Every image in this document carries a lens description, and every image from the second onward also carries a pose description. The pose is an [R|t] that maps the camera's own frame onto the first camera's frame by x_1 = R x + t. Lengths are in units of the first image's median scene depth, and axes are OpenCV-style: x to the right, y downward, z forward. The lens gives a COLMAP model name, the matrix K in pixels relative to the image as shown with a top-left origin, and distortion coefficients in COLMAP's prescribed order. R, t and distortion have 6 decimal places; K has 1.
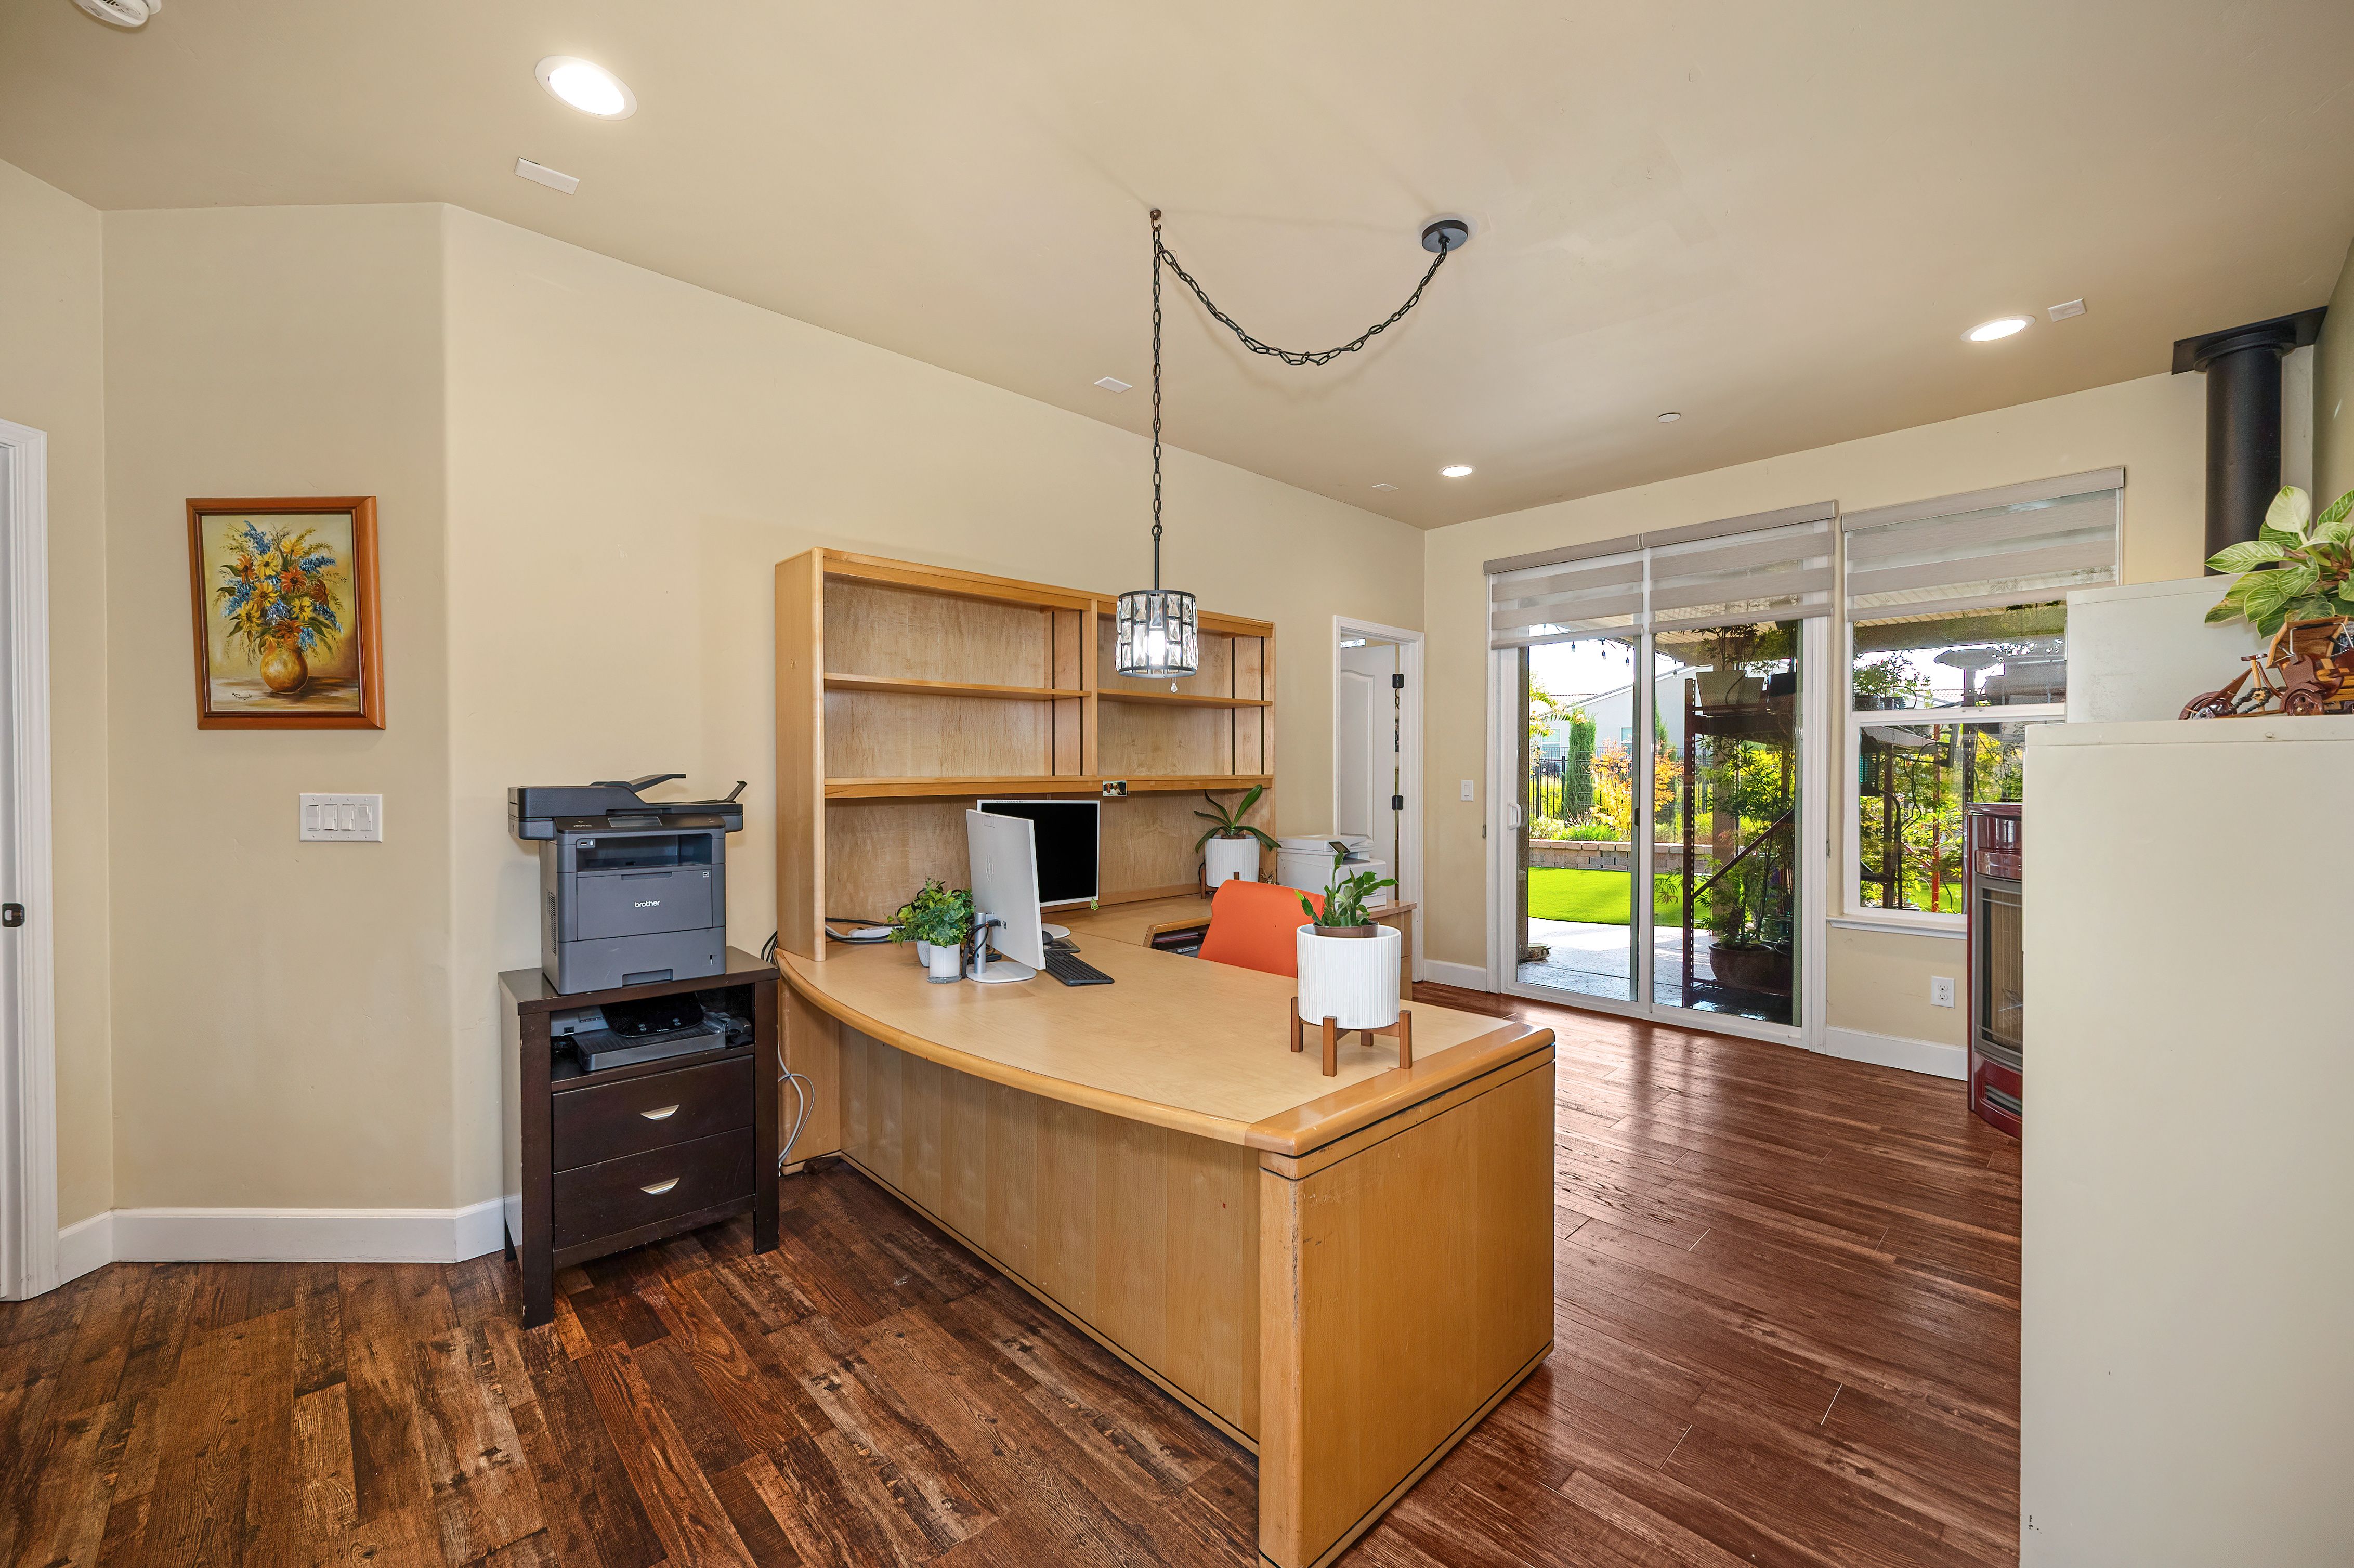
lens RADIAL K [[925.0, 0, 1175.7], [0, 925.0, 782.3], [0, 0, 1]] dist [-0.000106, -0.000004]
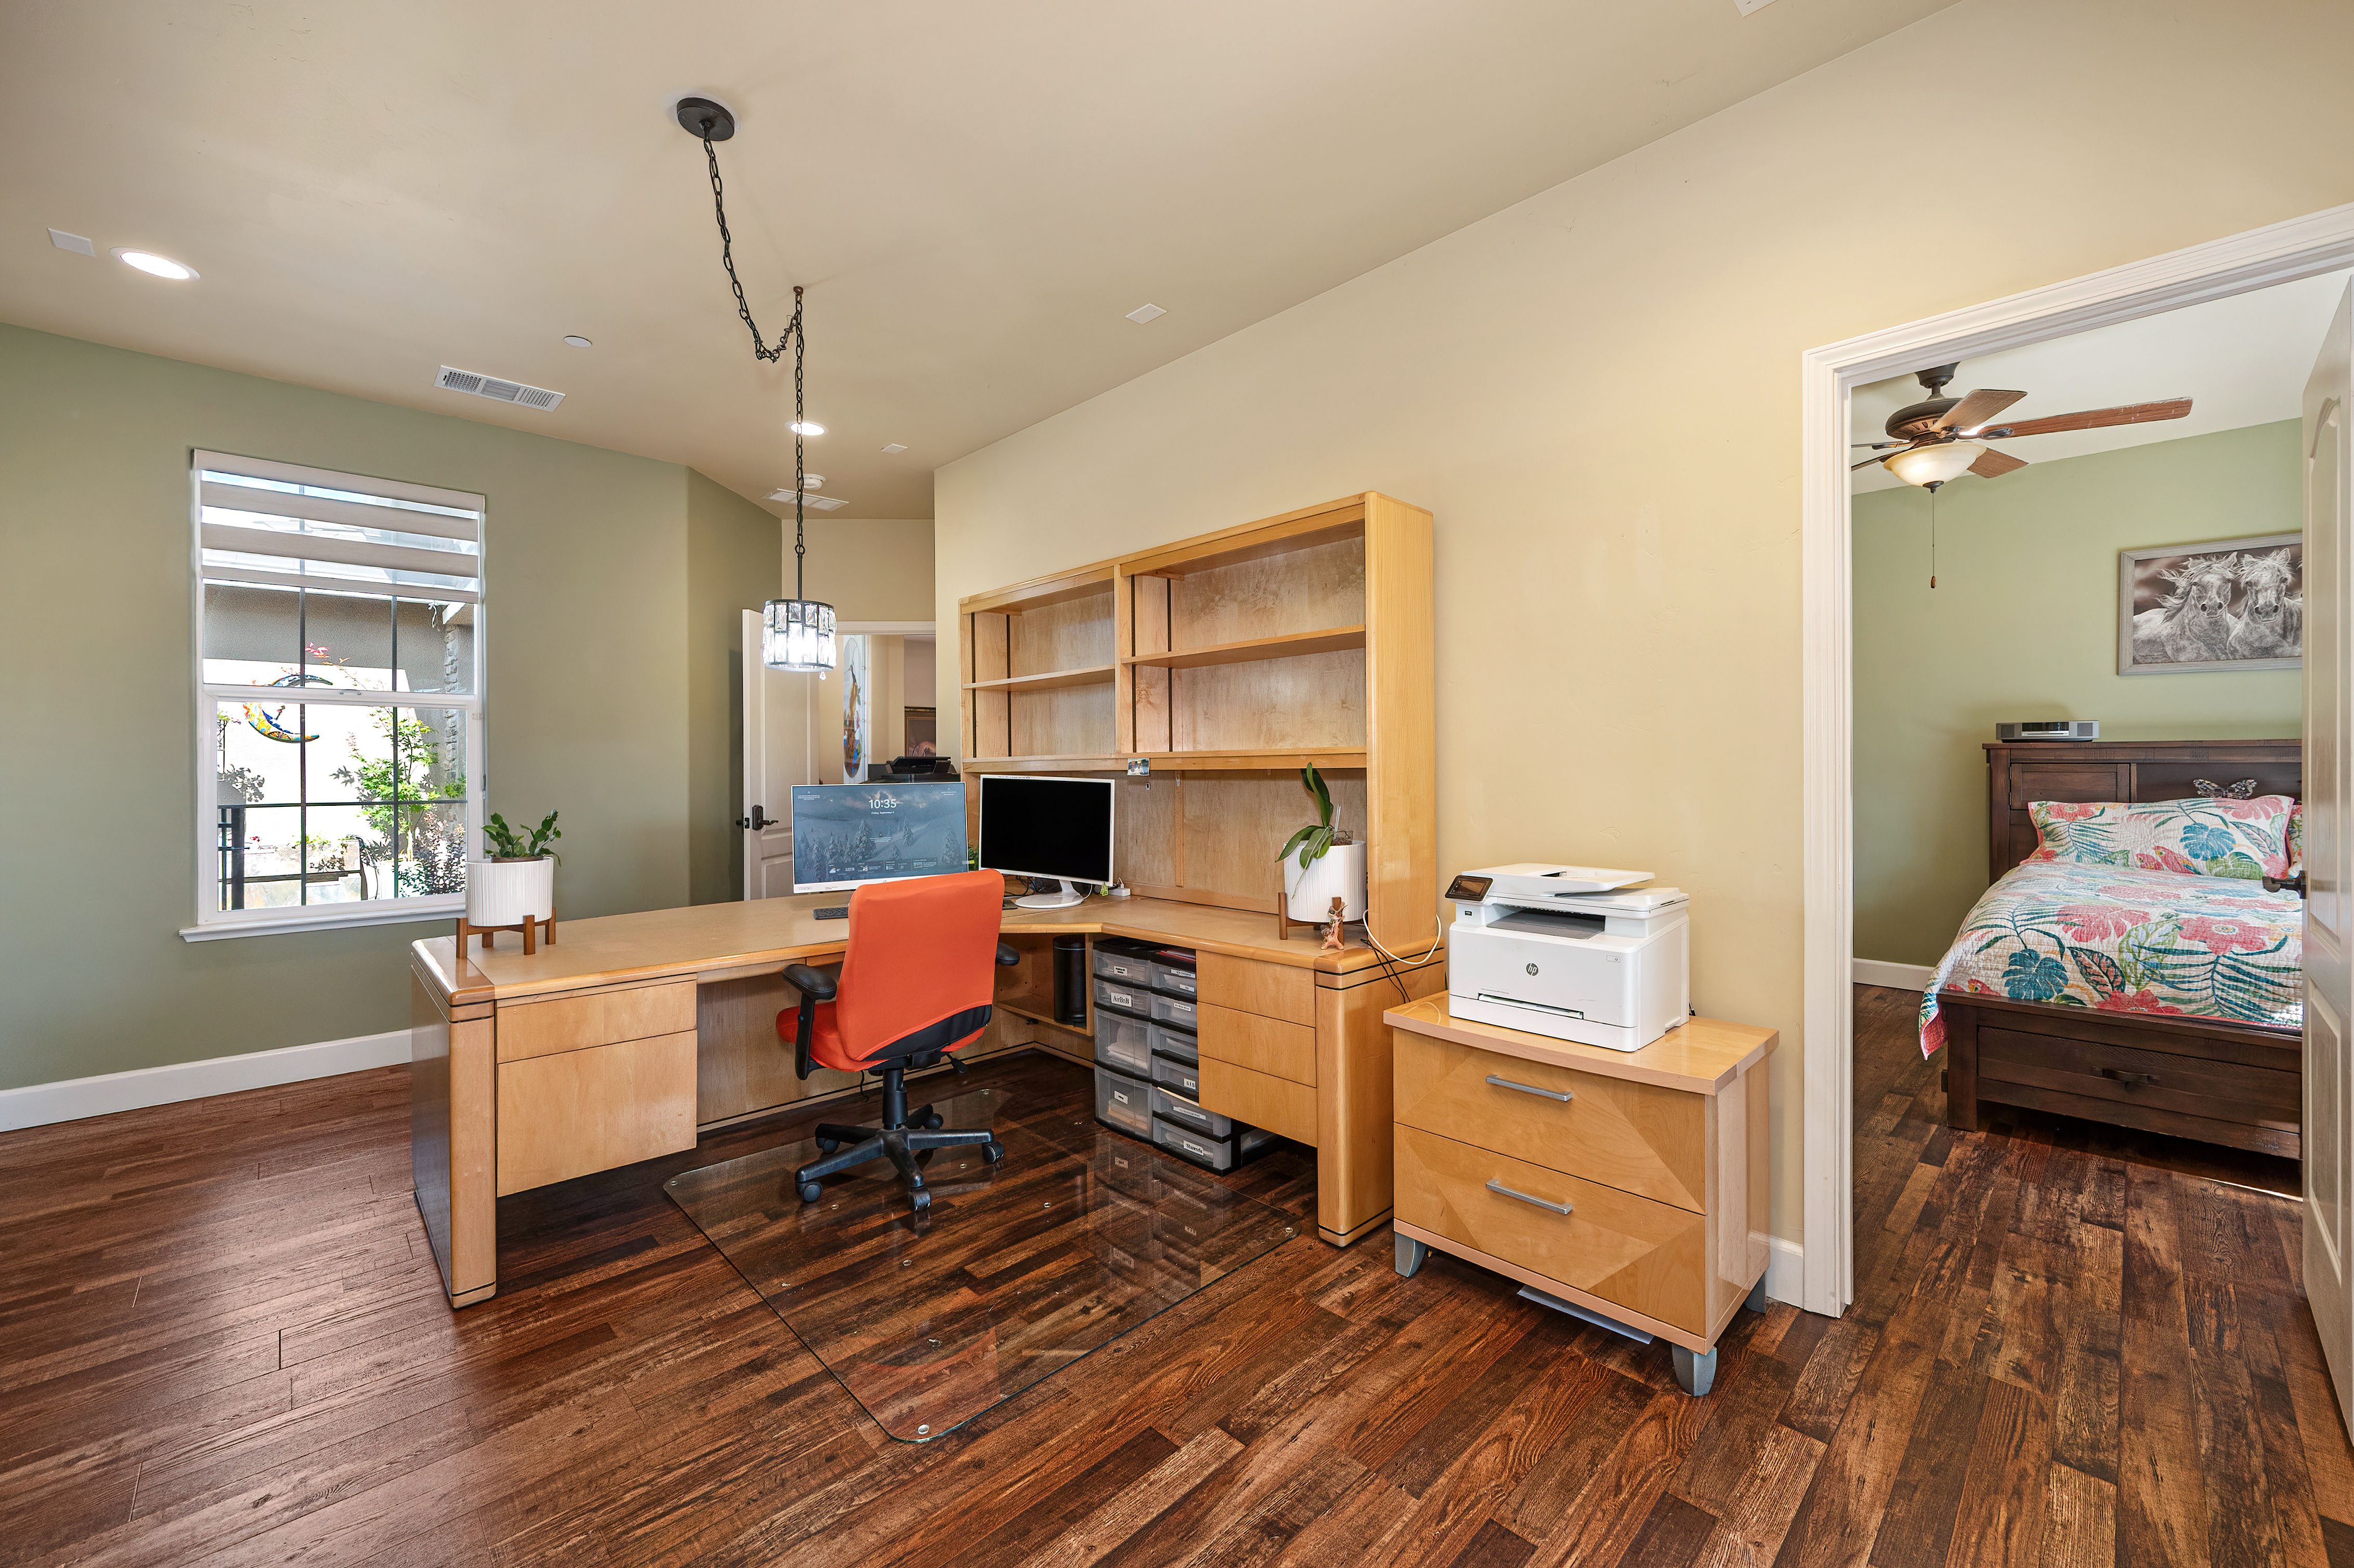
lens RADIAL K [[925.0, 0, 1178.6], [0, 925.0, 773.7], [0, 0, 1]] dist [-0.000106, -0.000004]
pose [[0.005425, 0.018624, -0.999812, 0.803154], [-0.002593, 0.999823, 0.018610, -0.002463], [0.999982, 0.002492, 0.005472, 1.032441]]
